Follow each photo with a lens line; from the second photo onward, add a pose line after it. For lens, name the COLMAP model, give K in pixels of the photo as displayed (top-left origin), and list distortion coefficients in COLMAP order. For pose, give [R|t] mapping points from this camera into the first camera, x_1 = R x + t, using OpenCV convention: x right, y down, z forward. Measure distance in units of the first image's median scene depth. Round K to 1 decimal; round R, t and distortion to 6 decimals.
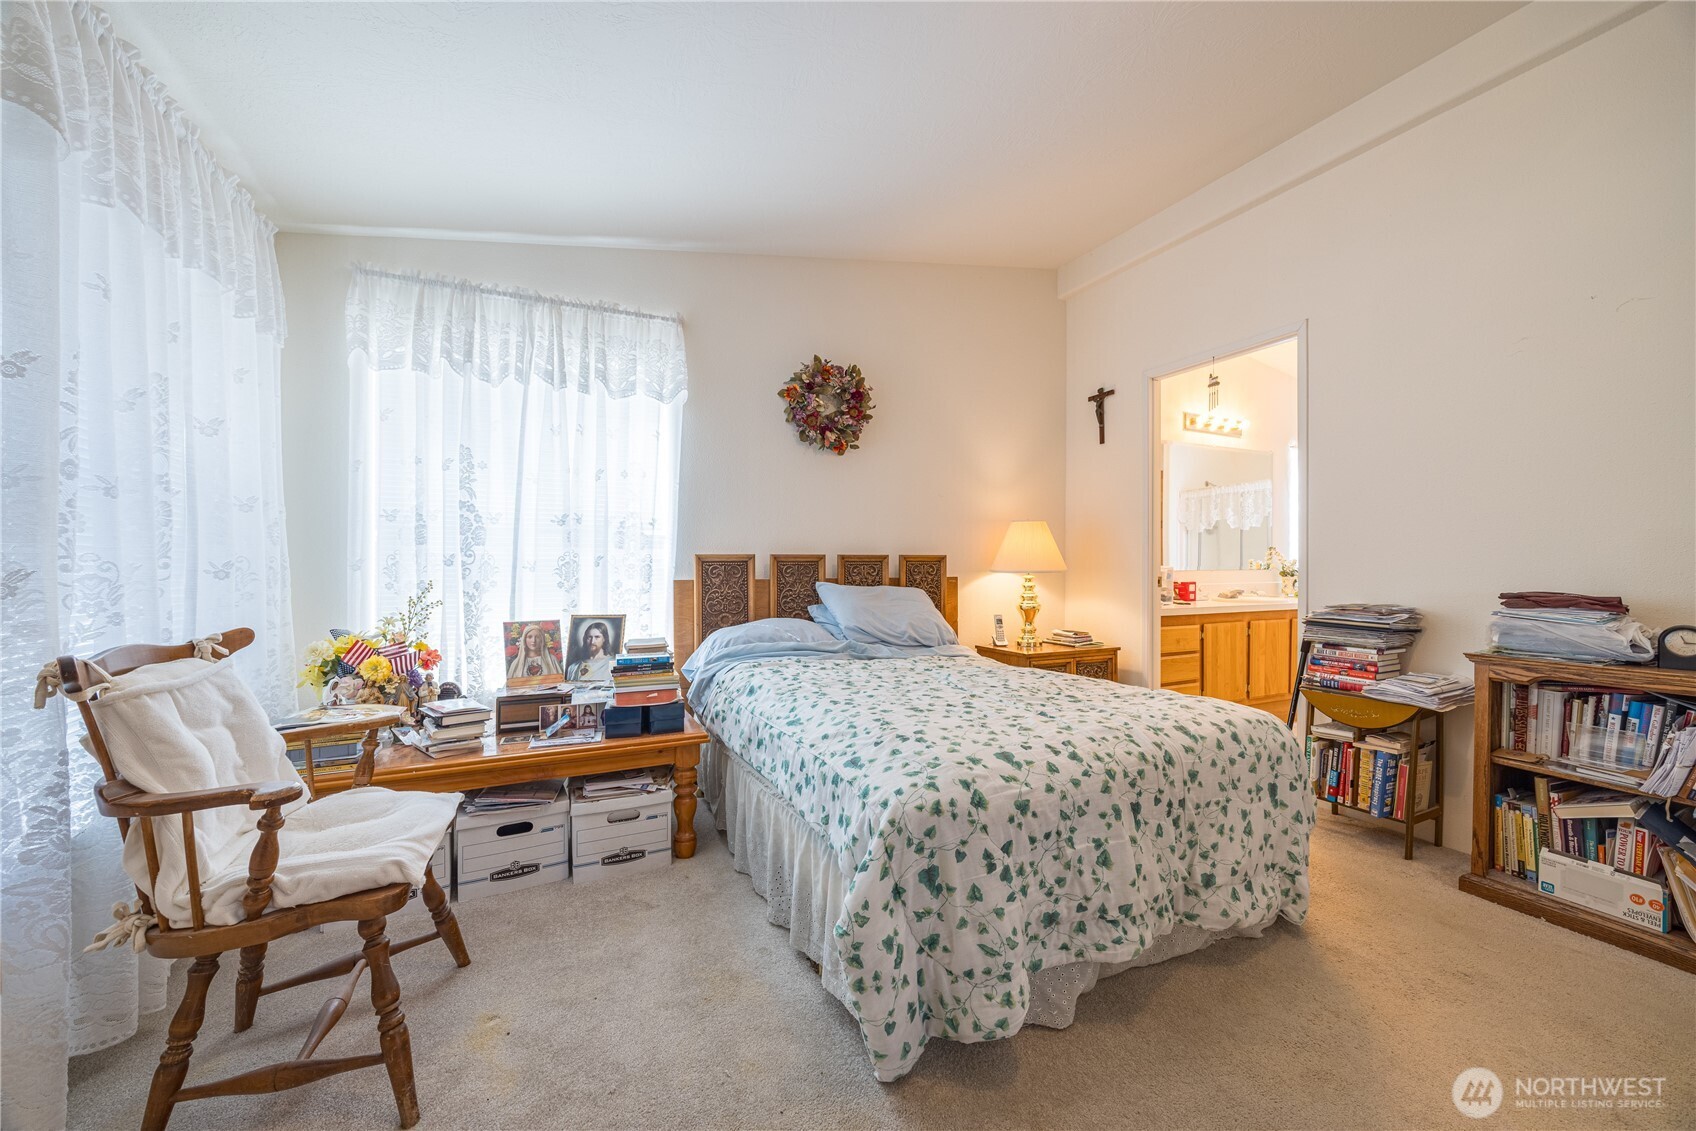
lens RADIAL K [[647.9, 0, 852.2], [0, 647.9, 564.5], [0, 0, 1]] dist [-0.001288, 0.000604]
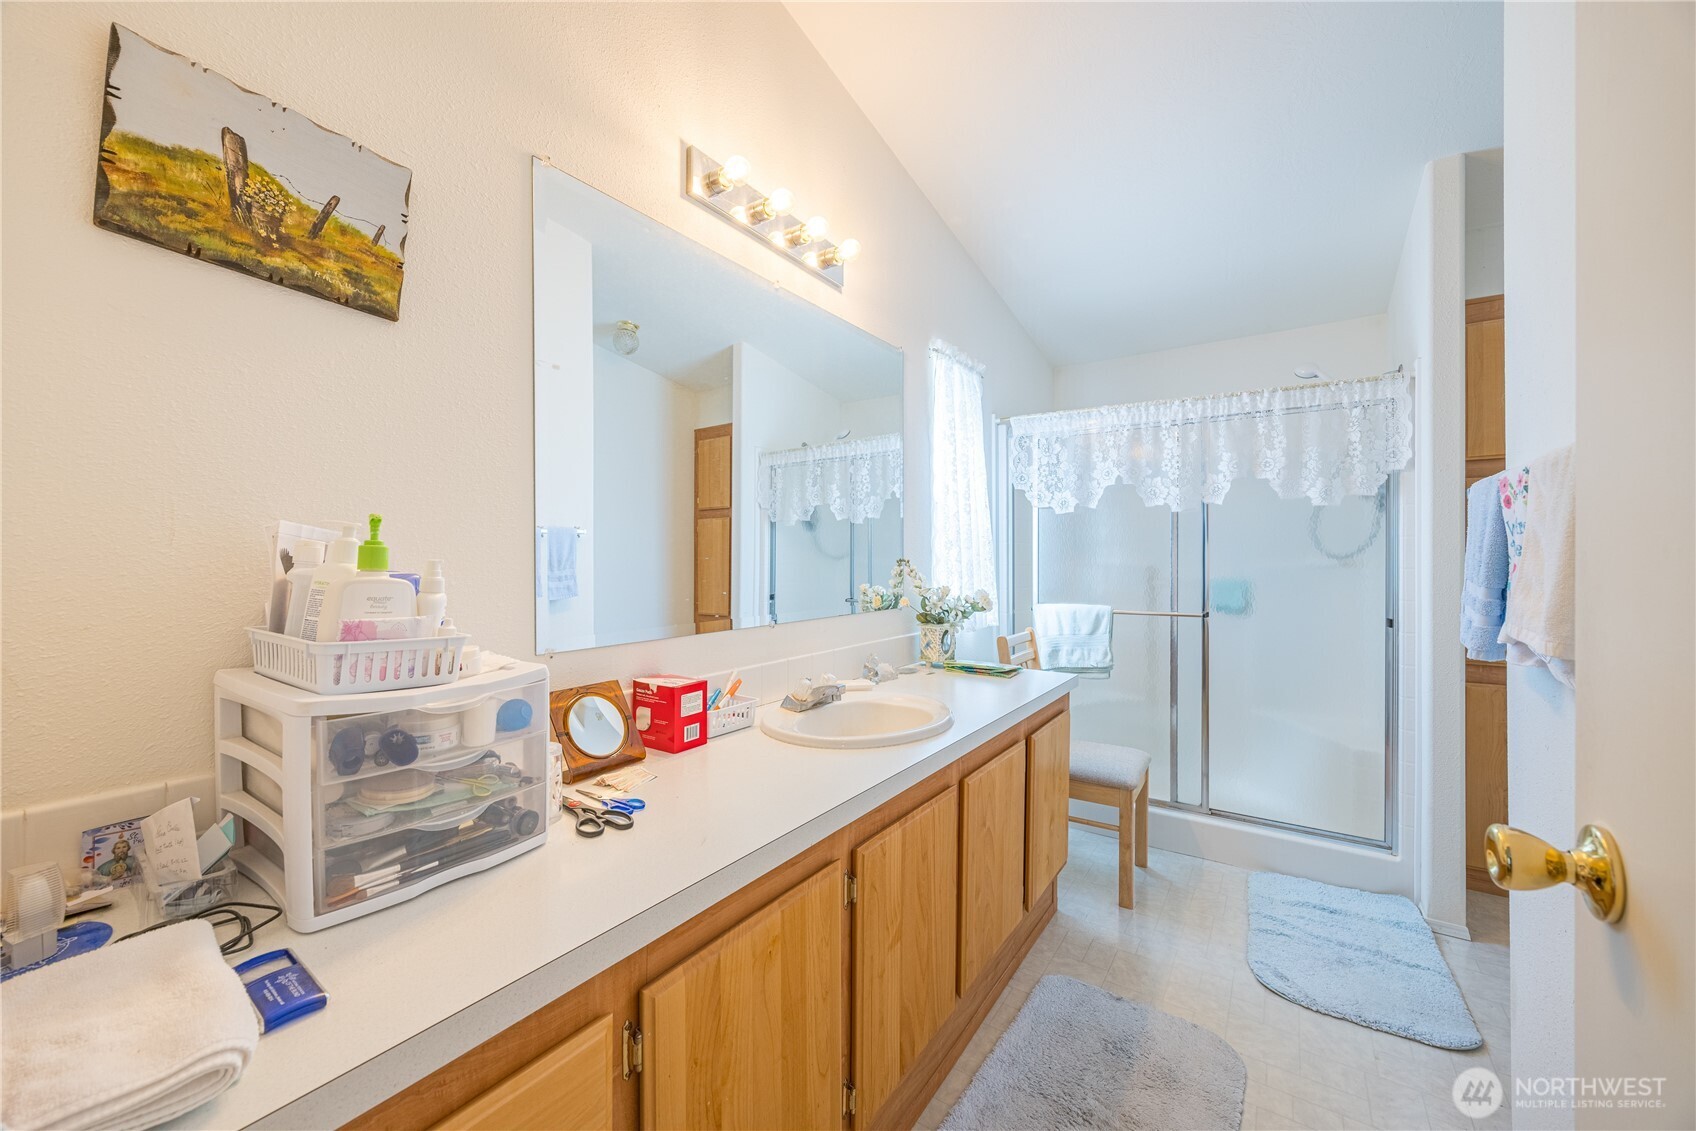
lens RADIAL K [[647.9, 0, 855.0], [0, 647.9, 555.0], [0, 0, 1]] dist [-0.001288, 0.000604]
pose [[0.862881, 0.002737, 0.505400, 0.726683], [-0.000364, 0.999988, -0.004795, -0.051593], [-0.505407, 0.003954, 0.862872, 1.167252]]
